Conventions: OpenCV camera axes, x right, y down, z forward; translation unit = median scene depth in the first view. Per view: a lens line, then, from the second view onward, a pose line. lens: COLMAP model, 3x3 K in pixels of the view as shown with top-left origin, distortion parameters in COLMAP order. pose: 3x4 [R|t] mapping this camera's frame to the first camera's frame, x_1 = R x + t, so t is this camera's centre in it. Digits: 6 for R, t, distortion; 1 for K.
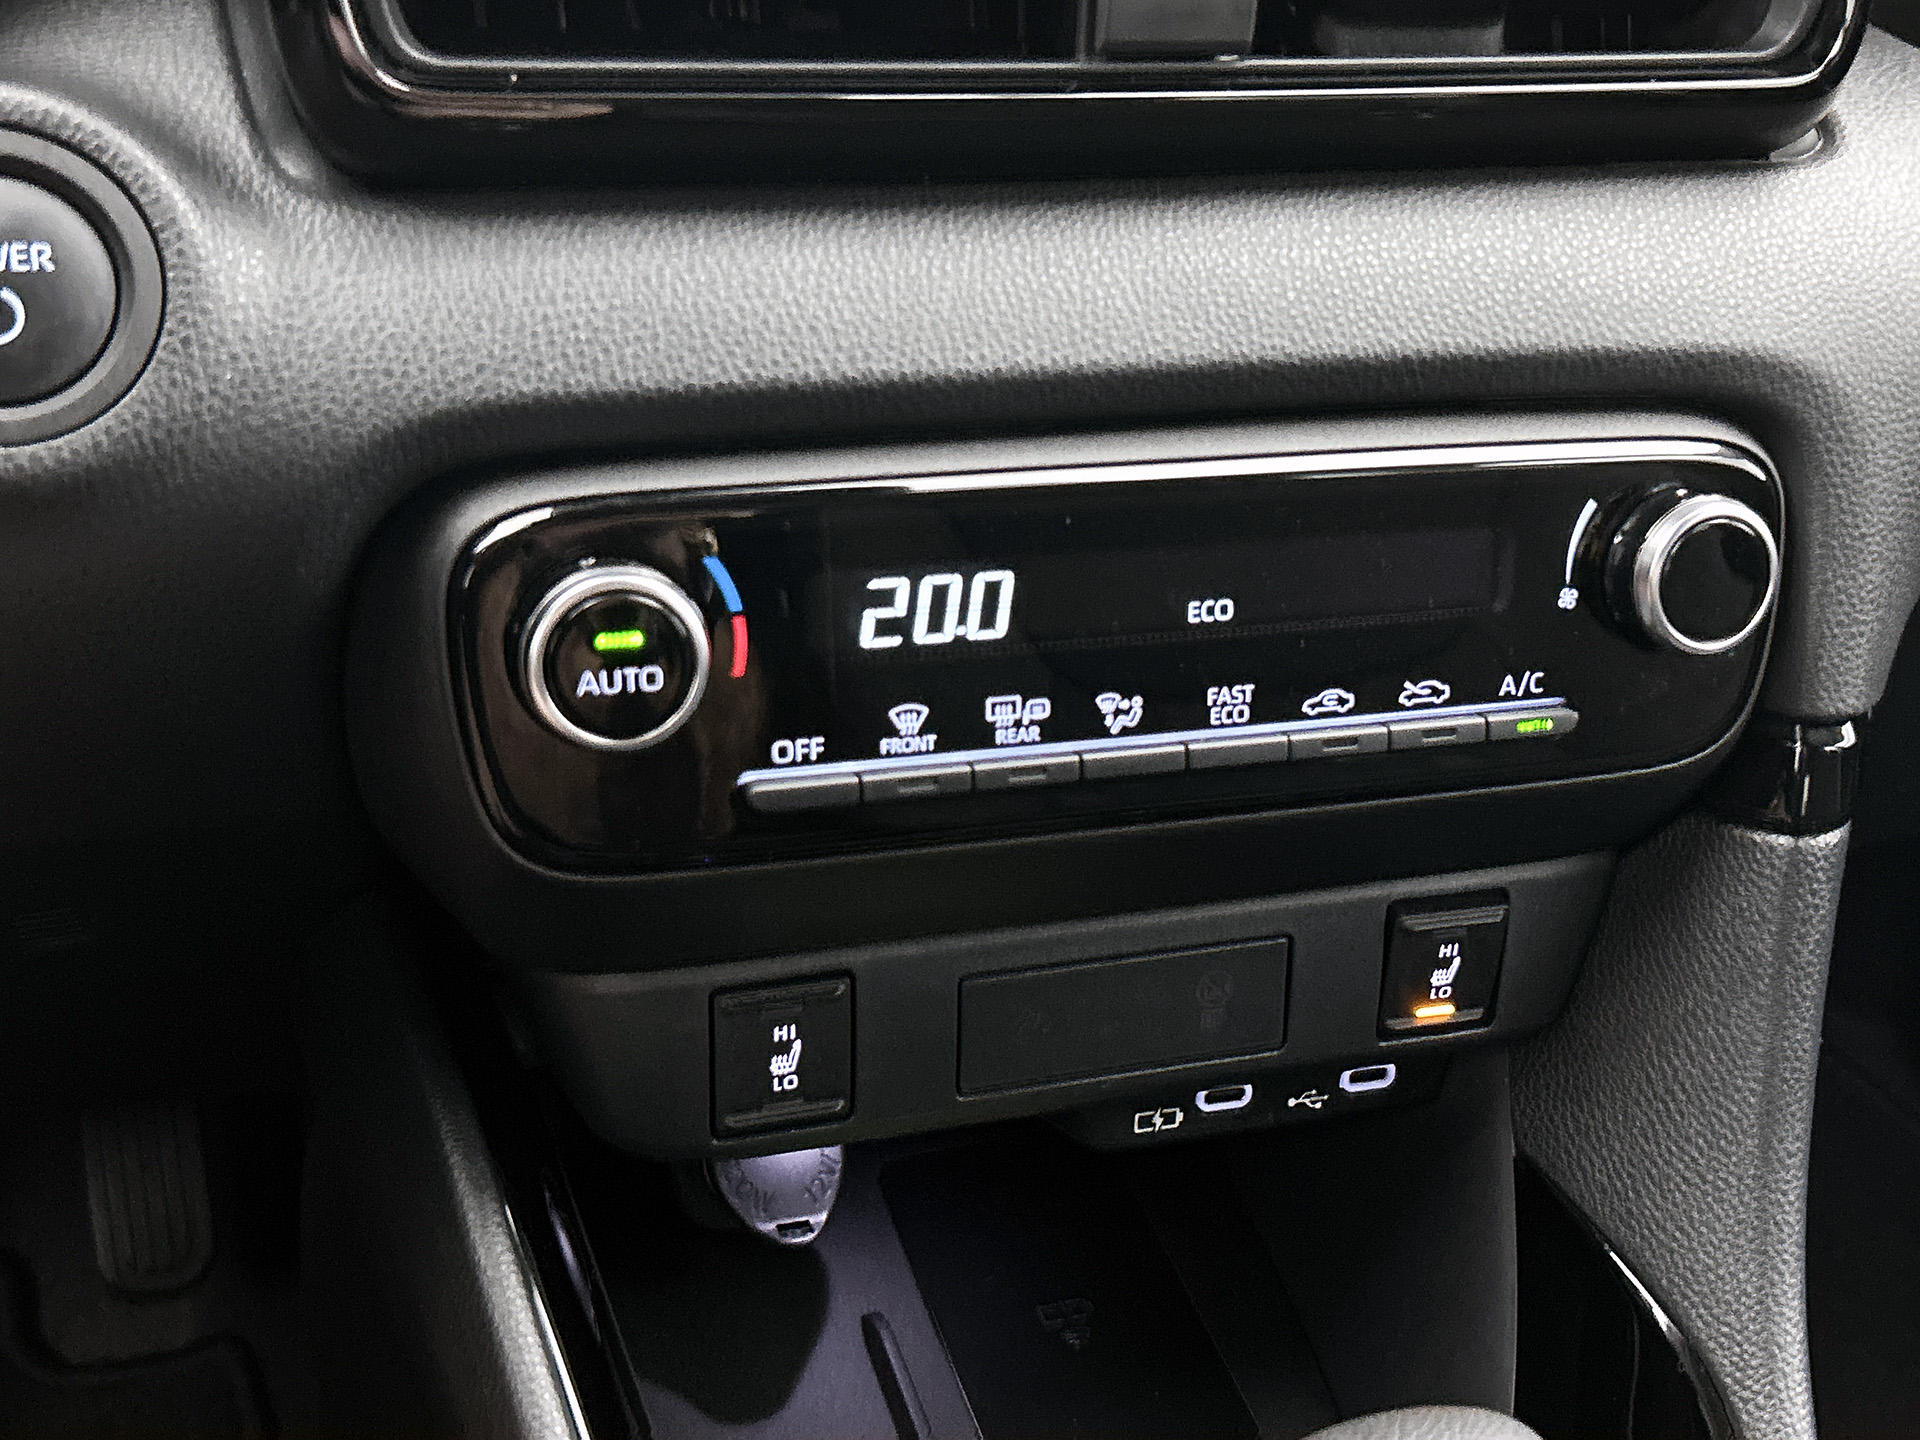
lens RADIAL K [[2231.0, 0, 1015.4], [0, 2231.0, 713.4], [0, 0, 1]] dist [0.054071, 0.000000]
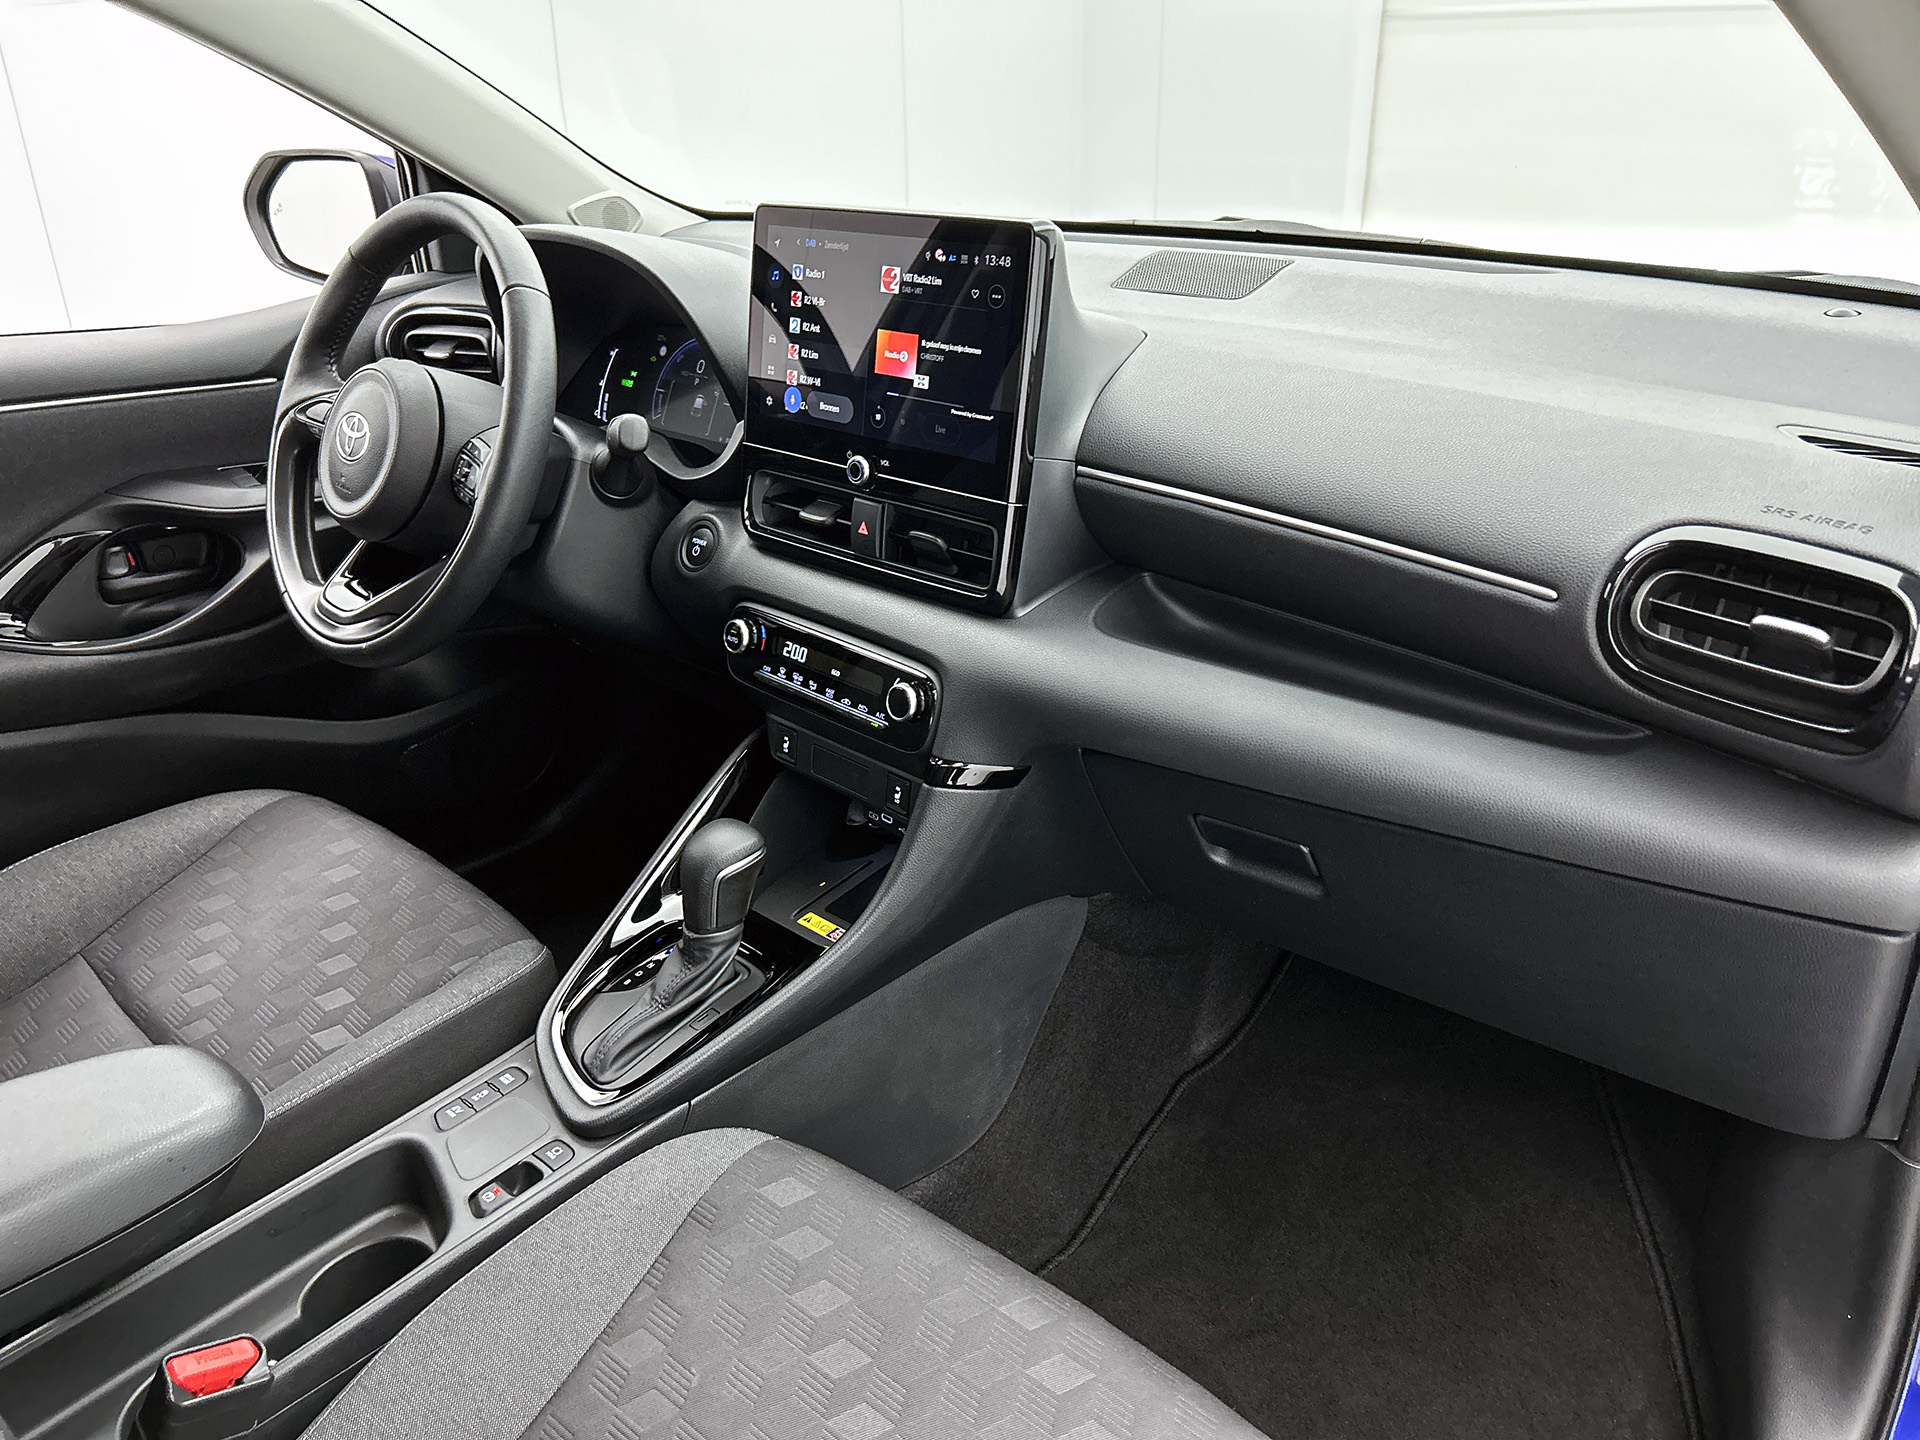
lens RADIAL K [[1475.5, 0, 962.9], [0, 1475.5, 720.5], [0, 0, 1]] dist [0.035340, -0.045267]
pose [[0.444261, 0.290596, -0.847459, 2.649092], [-0.368743, 0.921404, 0.122647, -0.401327], [0.816493, 0.258008, 0.516500, -0.277870]]
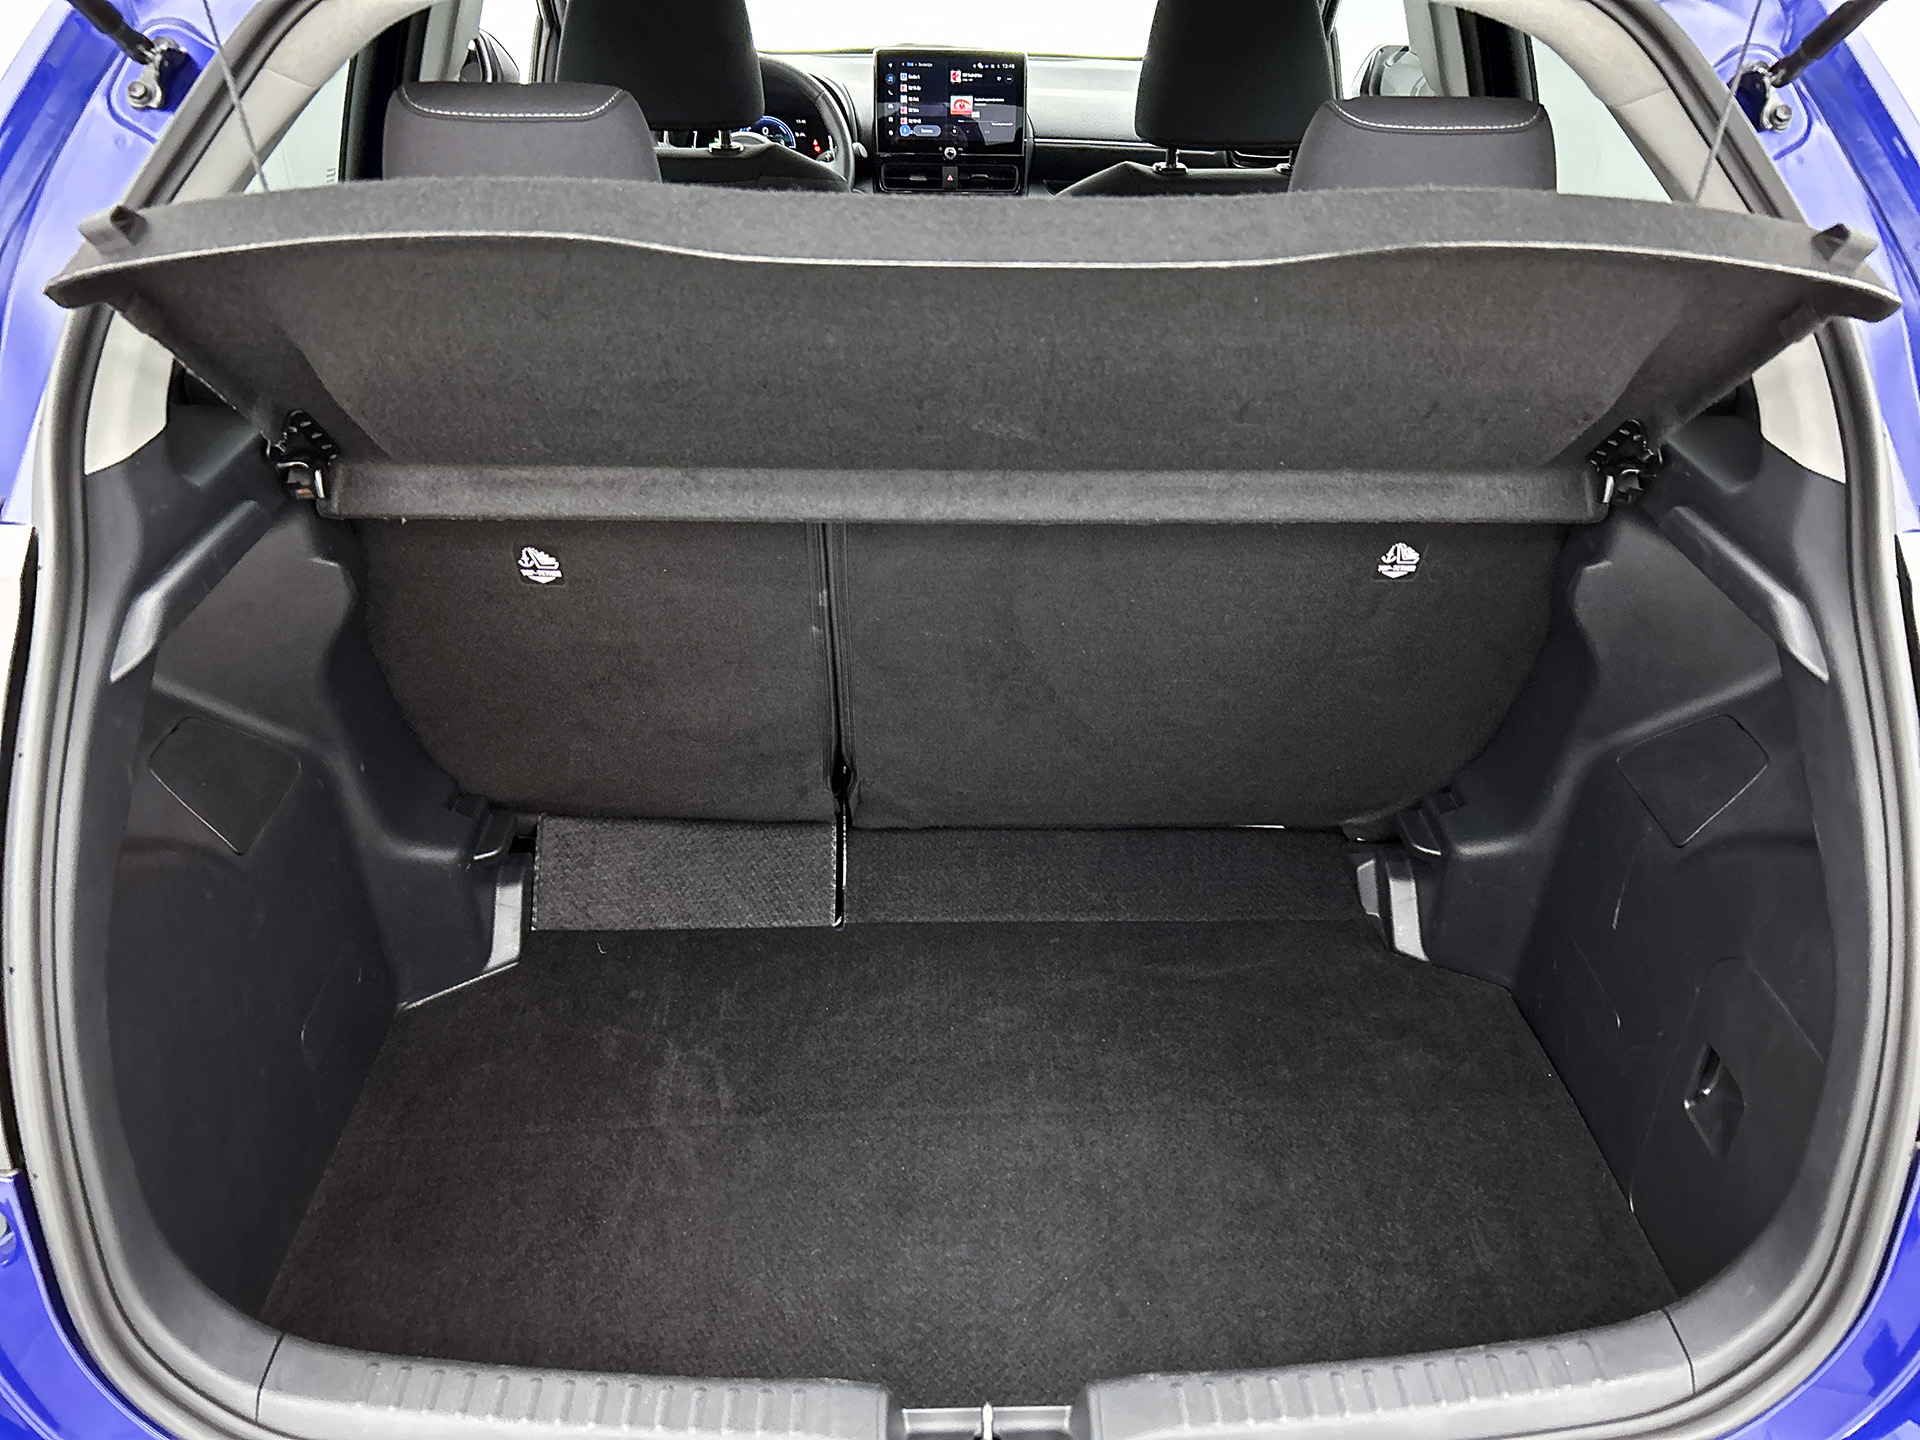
lens RADIAL K [[1475.5, 0, 972.4], [0, 1475.5, 714.6], [0, 0, 1]] dist [0.035340, -0.045267]
pose [[0.945729, 0.117938, -0.302798, 2.702834], [-0.104854, 0.992726, 0.059169, 1.859683], [0.307573, -0.024208, 0.951216, -6.049054]]
